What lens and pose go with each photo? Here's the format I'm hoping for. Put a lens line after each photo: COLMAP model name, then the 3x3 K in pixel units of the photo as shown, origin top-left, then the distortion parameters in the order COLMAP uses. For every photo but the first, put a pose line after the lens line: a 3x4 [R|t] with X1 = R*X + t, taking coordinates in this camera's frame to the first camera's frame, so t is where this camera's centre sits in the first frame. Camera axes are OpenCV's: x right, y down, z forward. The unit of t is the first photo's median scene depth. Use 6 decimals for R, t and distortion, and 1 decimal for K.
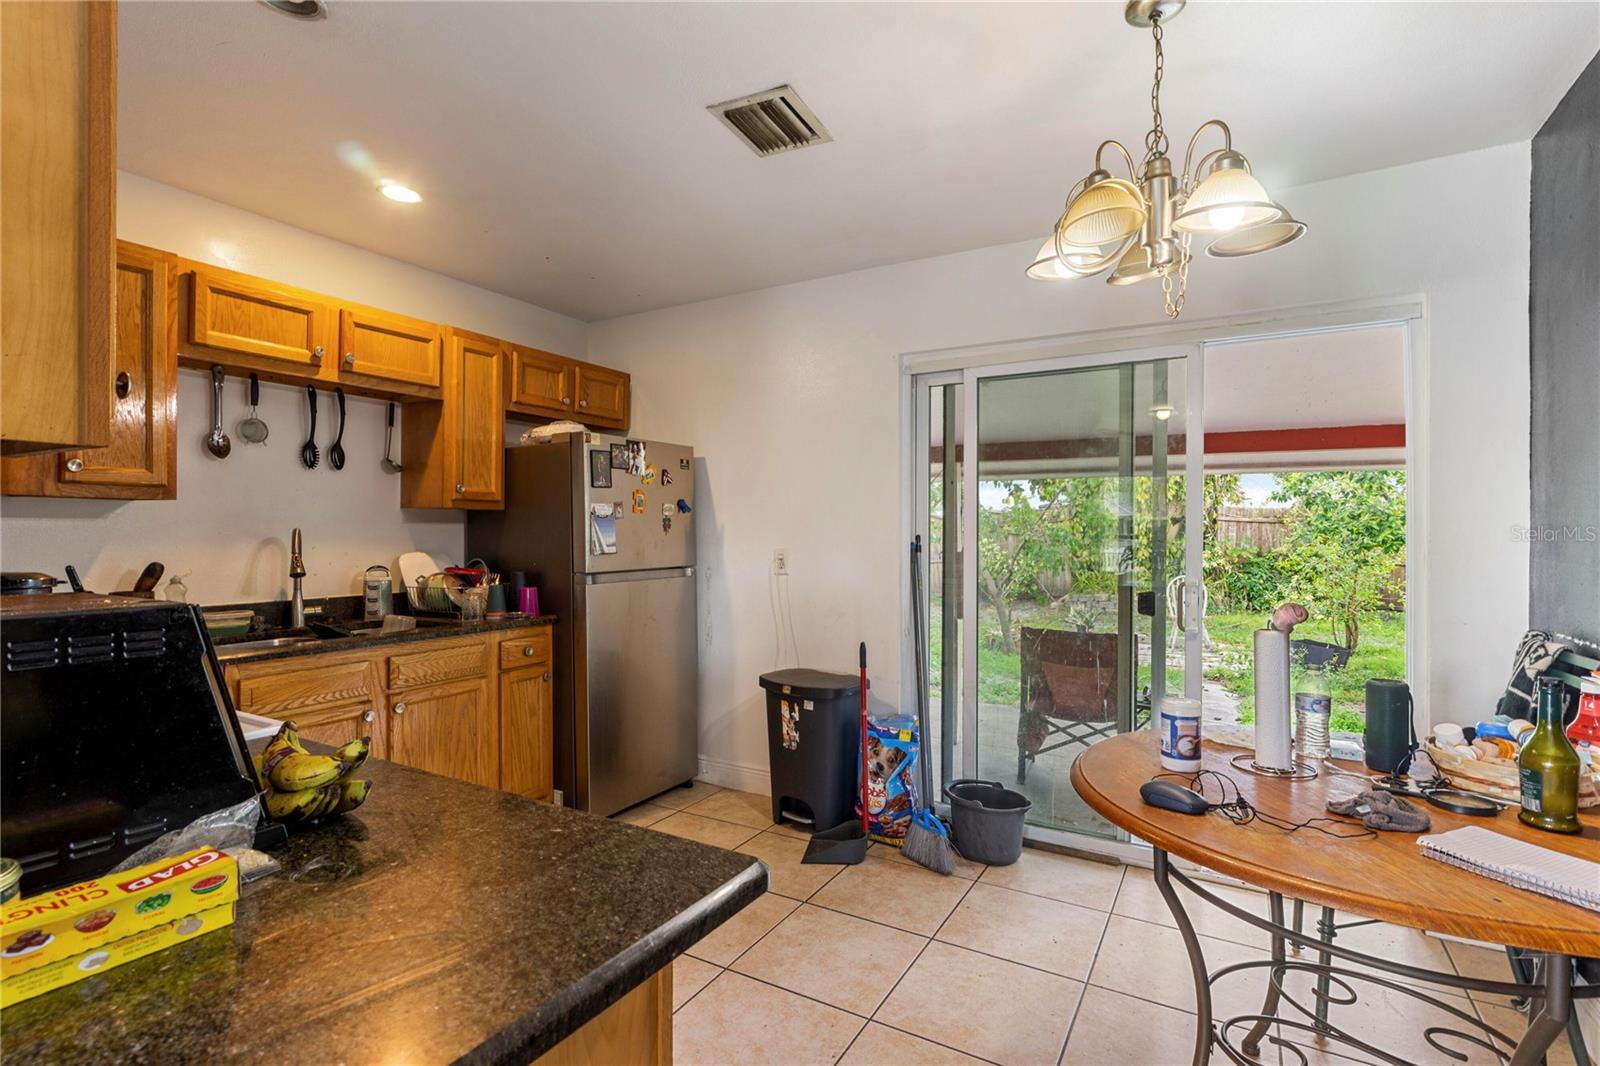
lens RADIAL K [[756.8, 0, 801.6], [0, 756.8, 531.9], [0, 0, 1]] dist [0.000298, 0.000193]
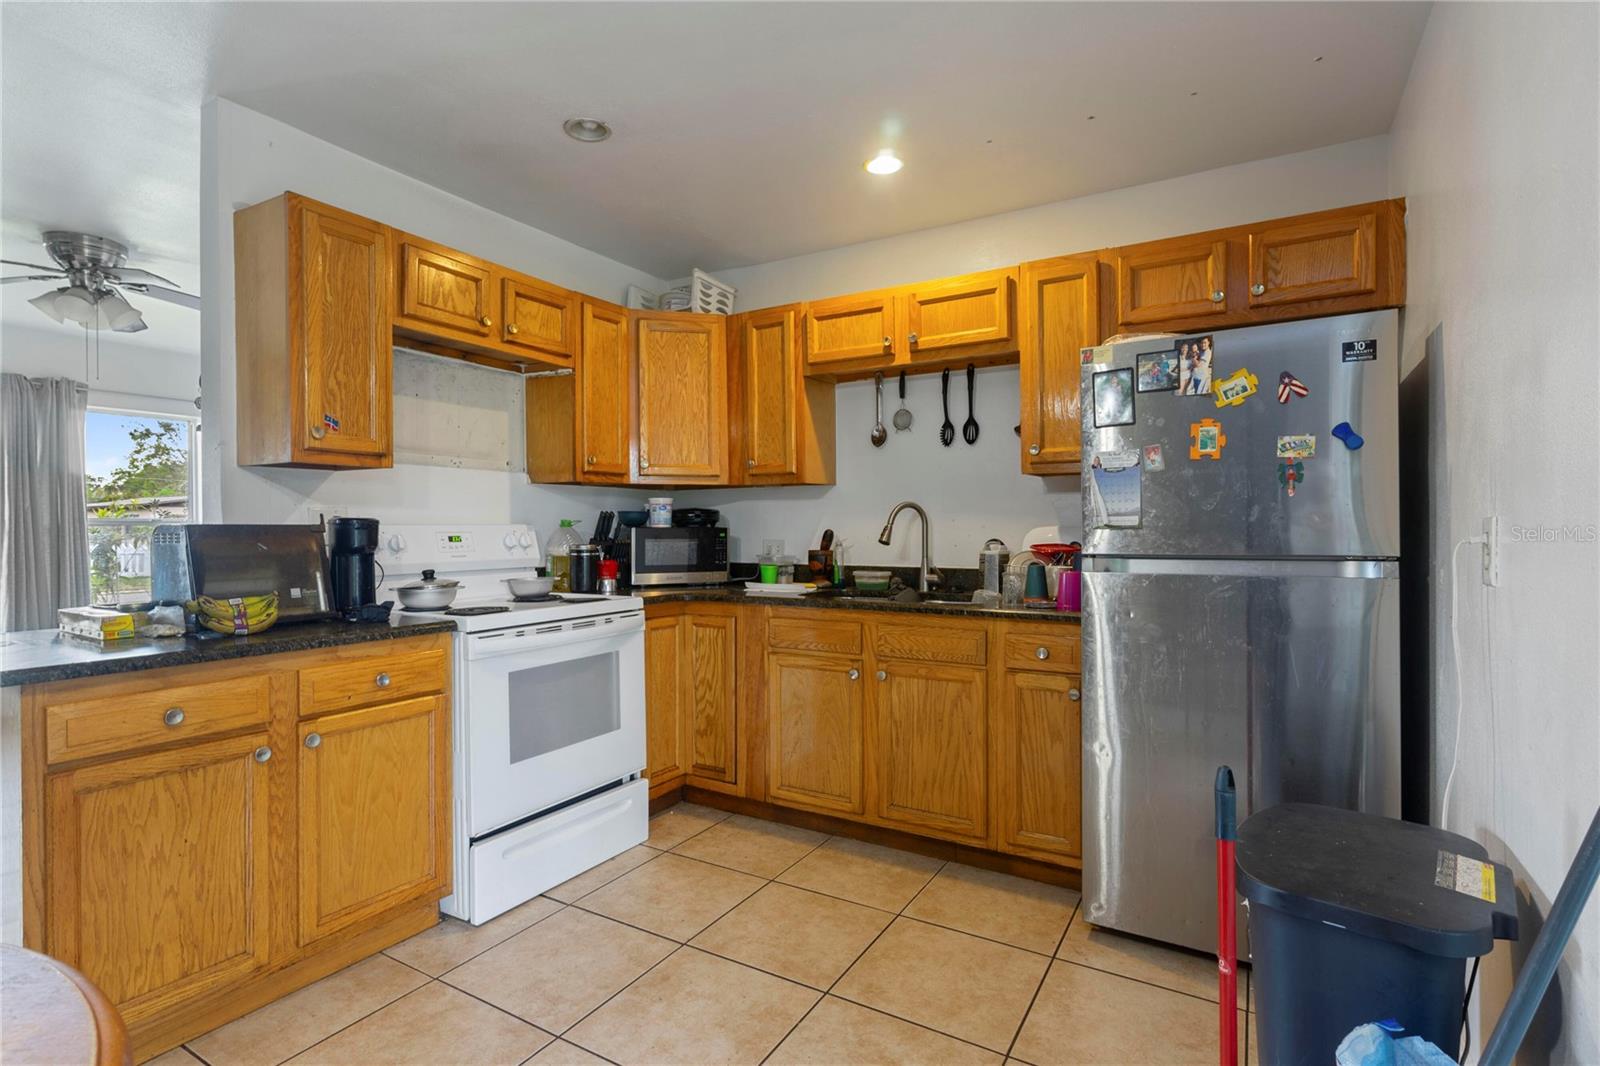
lens RADIAL K [[773.8, 0, 797.8], [0, 773.8, 528.3], [0, 0, 1]] dist [-0.001628, -0.000740]
pose [[-0.012736, 0.000602, -0.999919, 0.427020], [0.005023, 0.999987, 0.000538, 0.029561], [0.999906, -0.005016, -0.012738, 0.763548]]
